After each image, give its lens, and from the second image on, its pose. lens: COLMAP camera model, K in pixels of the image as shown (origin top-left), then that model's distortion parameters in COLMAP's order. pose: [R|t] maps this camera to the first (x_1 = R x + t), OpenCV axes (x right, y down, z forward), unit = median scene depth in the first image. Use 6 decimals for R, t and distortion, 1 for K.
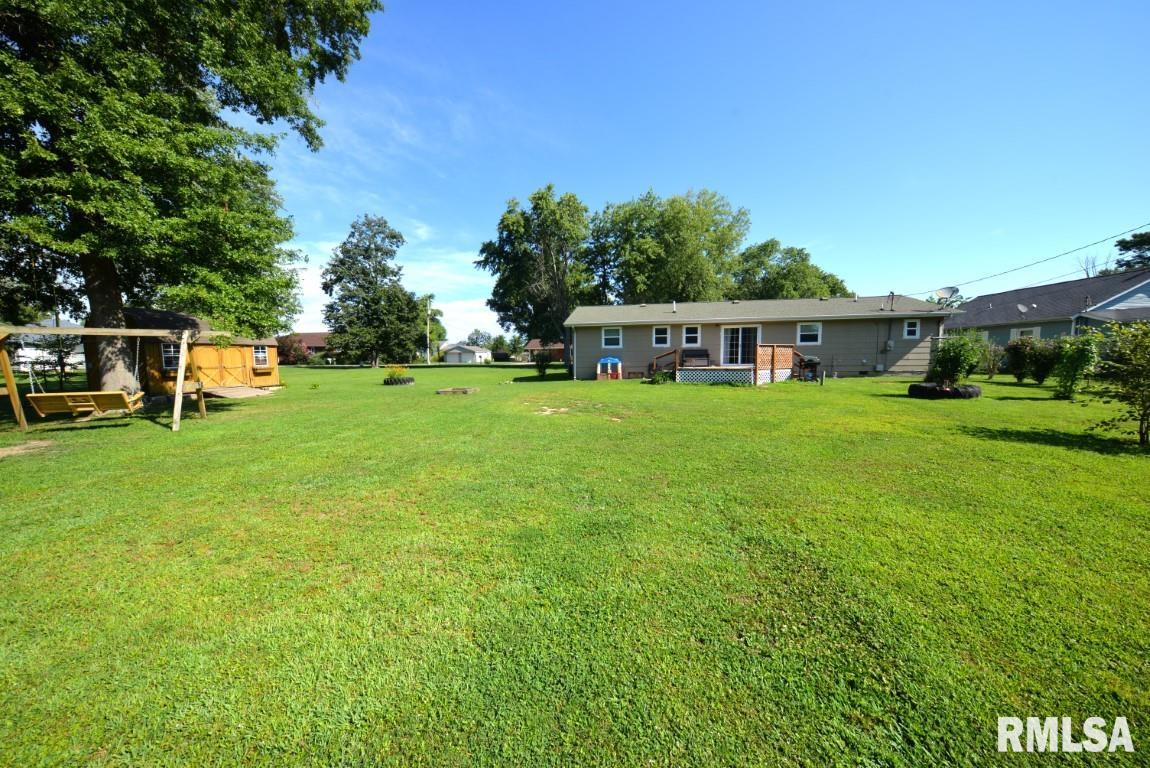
lens RADIAL K [[375.1, 0, 574.4], [0, 375.1, 385.9], [0, 0, 1]] dist [0.002242, -0.004676]
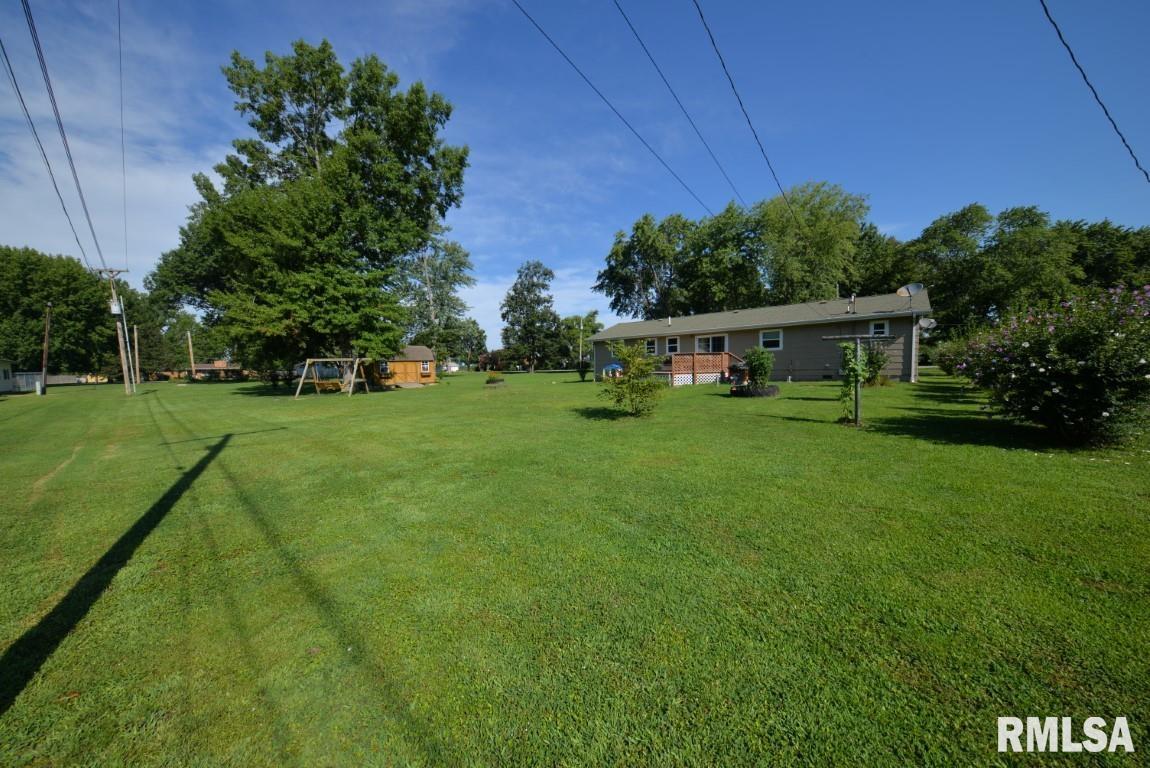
lens RADIAL K [[375.1, 0, 574.4], [0, 375.1, 385.9], [0, 0, 1]] dist [0.002242, -0.004676]
pose [[0.859719, 0.015999, -0.510516, 0.368491], [-0.022565, 0.999723, -0.006670, 0.005679], [0.510268, 0.017254, 0.859842, -0.105544]]
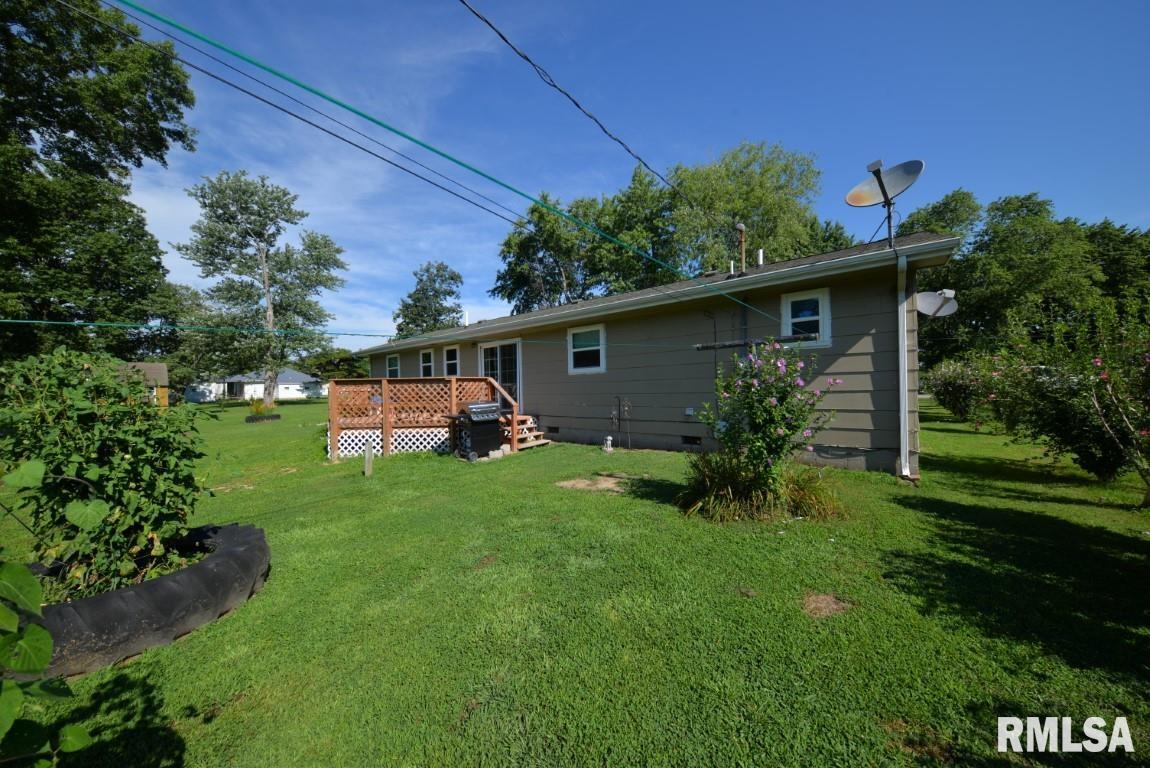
lens RADIAL K [[375.1, 0, 574.4], [0, 375.1, 385.9], [0, 0, 1]] dist [0.002242, -0.004676]
pose [[0.876072, -0.009117, -0.482094, 0.448286], [-0.023915, 0.997769, -0.062328, -0.033967], [0.481587, 0.066133, 0.873900, 0.309327]]
